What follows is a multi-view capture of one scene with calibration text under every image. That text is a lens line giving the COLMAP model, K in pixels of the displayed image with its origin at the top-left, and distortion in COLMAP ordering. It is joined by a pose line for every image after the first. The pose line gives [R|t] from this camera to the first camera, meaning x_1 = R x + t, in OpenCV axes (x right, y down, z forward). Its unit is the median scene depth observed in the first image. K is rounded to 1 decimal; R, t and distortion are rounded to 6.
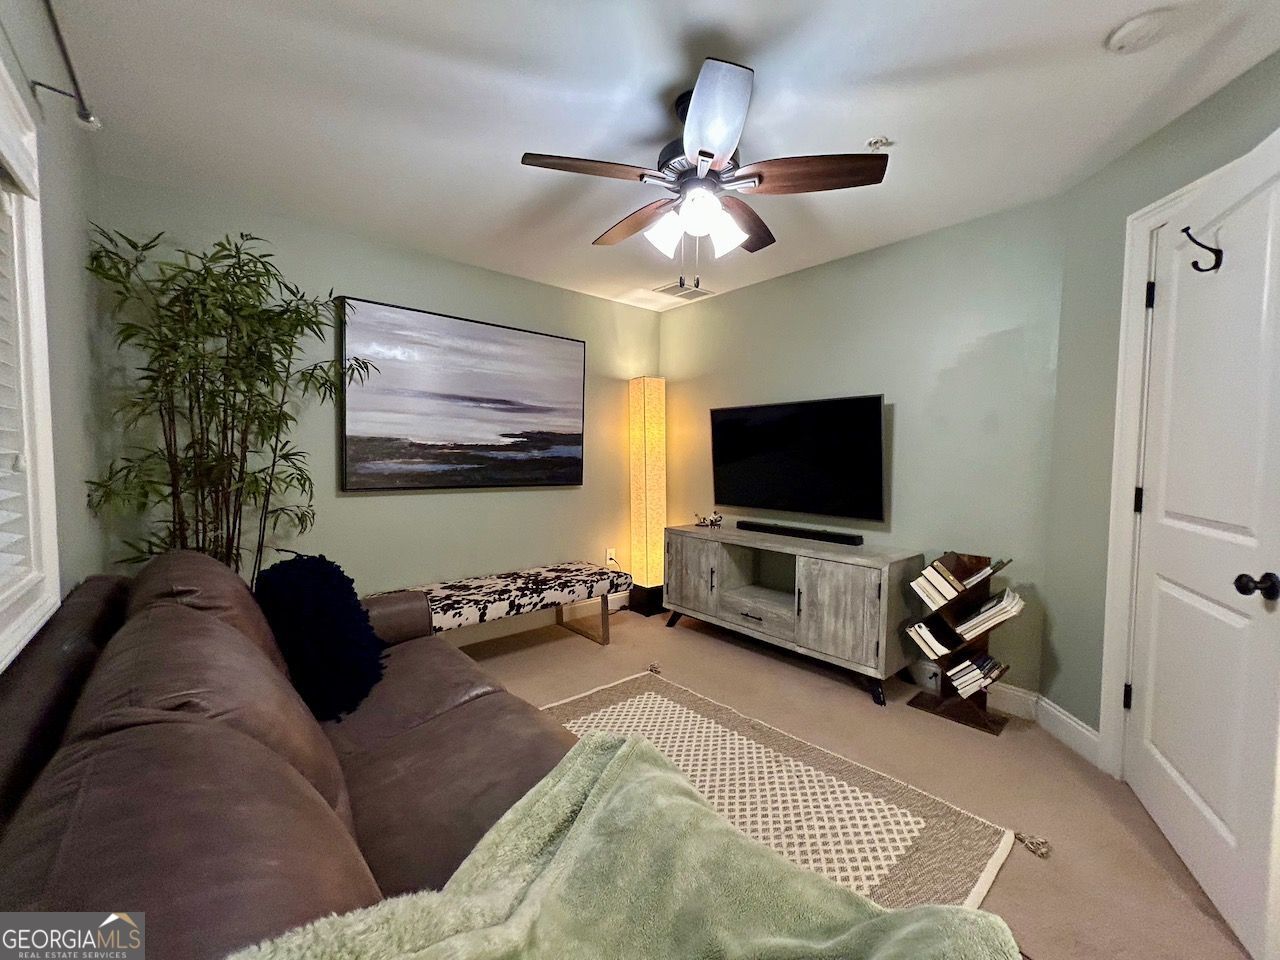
lens RADIAL K [[515.4, 0, 649.0], [0, 515.4, 482.8], [0, 0, 1]] dist [0.000184, 0.000308]
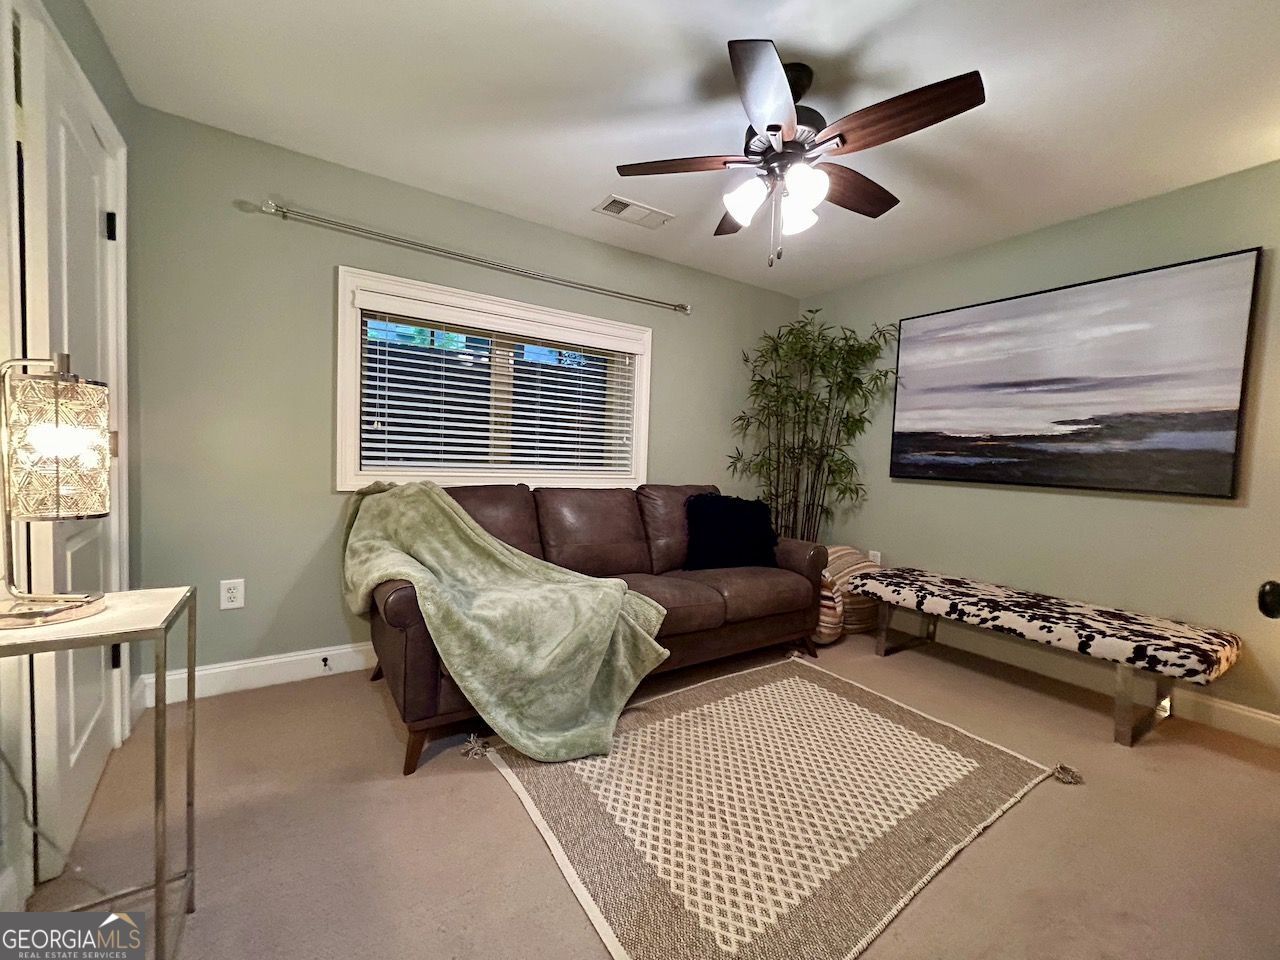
lens RADIAL K [[515.4, 0, 648.8], [0, 515.4, 478.2], [0, 0, 1]] dist [0.000184, 0.000308]
pose [[-0.121981, 0.064920, -0.990407, 0.632349], [-0.038035, 0.996820, 0.070025, -0.038804], [0.991803, 0.046212, -0.119123, 0.477383]]
